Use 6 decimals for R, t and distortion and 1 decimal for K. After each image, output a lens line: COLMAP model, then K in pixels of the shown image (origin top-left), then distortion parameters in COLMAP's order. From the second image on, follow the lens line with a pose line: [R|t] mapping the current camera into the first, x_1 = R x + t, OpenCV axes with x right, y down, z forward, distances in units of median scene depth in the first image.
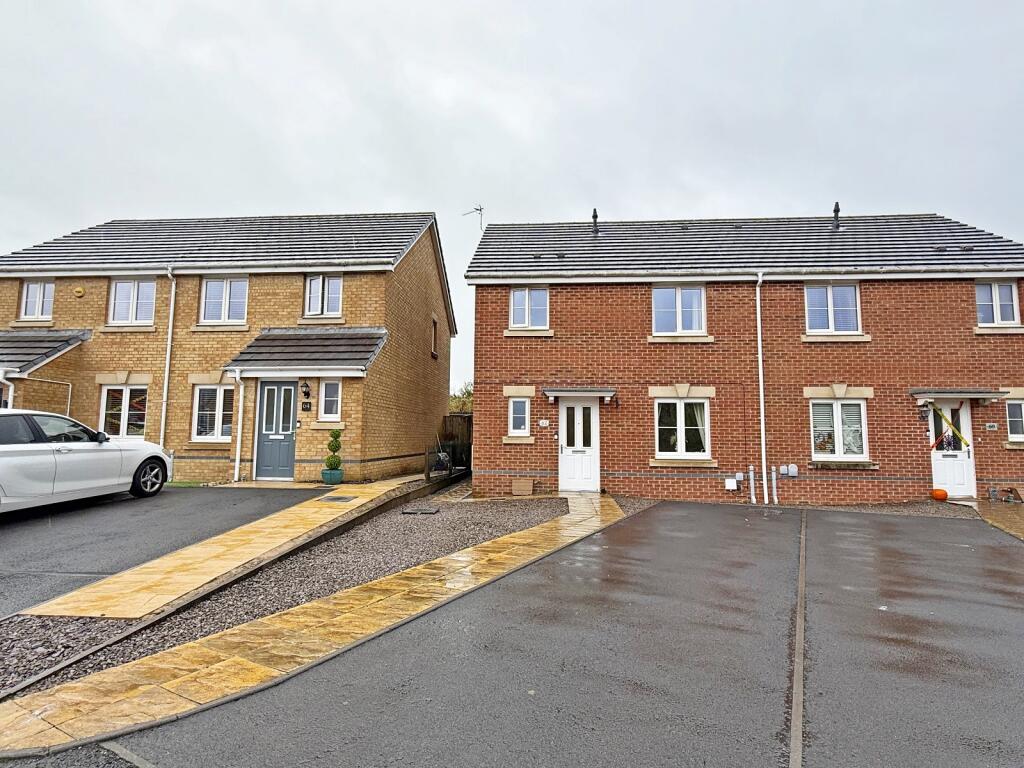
lens RADIAL K [[543.6, 0, 512.0], [0, 543.6, 384.0], [0, 0, 1]] dist [0.001723, 0.000083]
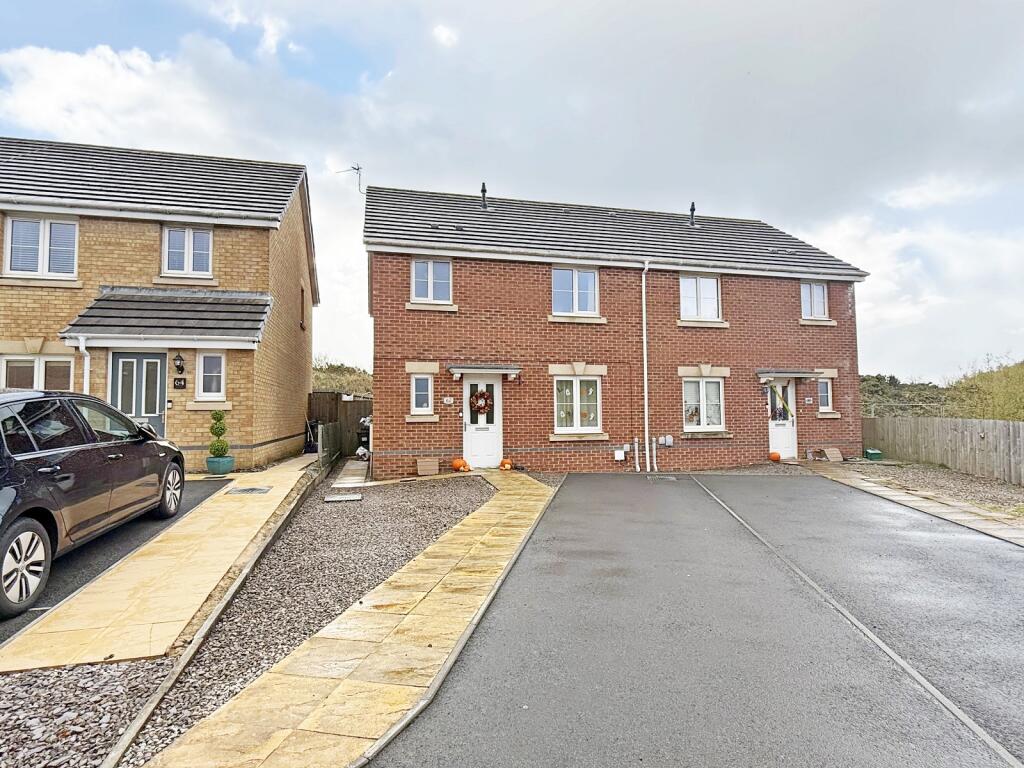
lens RADIAL K [[548.4, 0, 512.0], [0, 548.4, 384.0], [0, 0, 1]] dist [0.001575, -0.000278]
pose [[0.949051, 0.001107, 0.315122, -0.144873], [-0.015105, 0.999004, 0.041984, -0.000848], [-0.314762, -0.044605, 0.948122, 0.033292]]
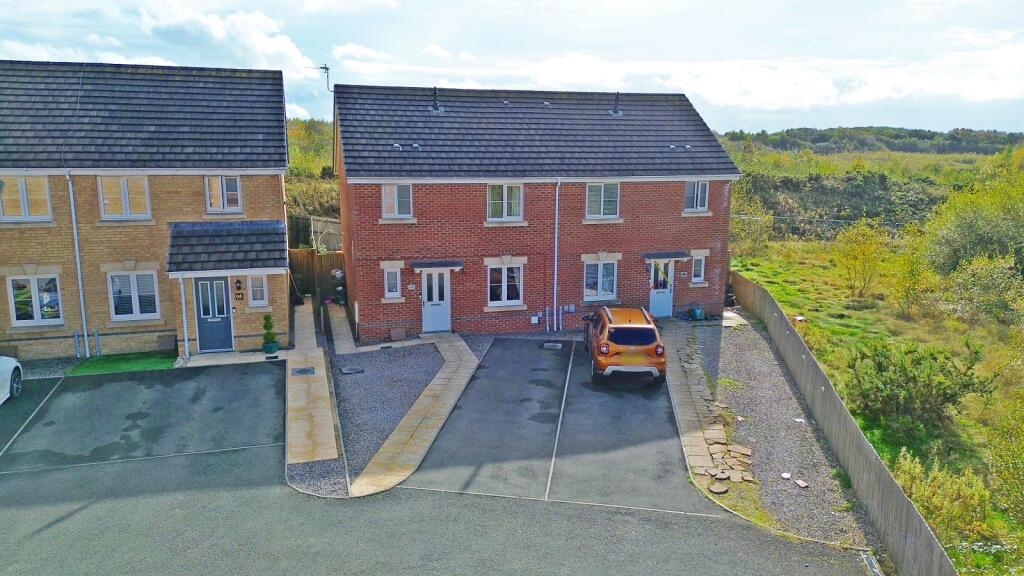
lens RADIAL K [[676.6, 0, 512.0], [0, 676.6, 288.0], [0, 0, 1]] dist [0.063620, -0.000995]
pose [[0.939108, -0.067008, 0.337024, -0.286486], [-0.030766, 0.960466, 0.276691, -0.418203], [-0.342241, -0.270212, 0.899920, -0.651718]]
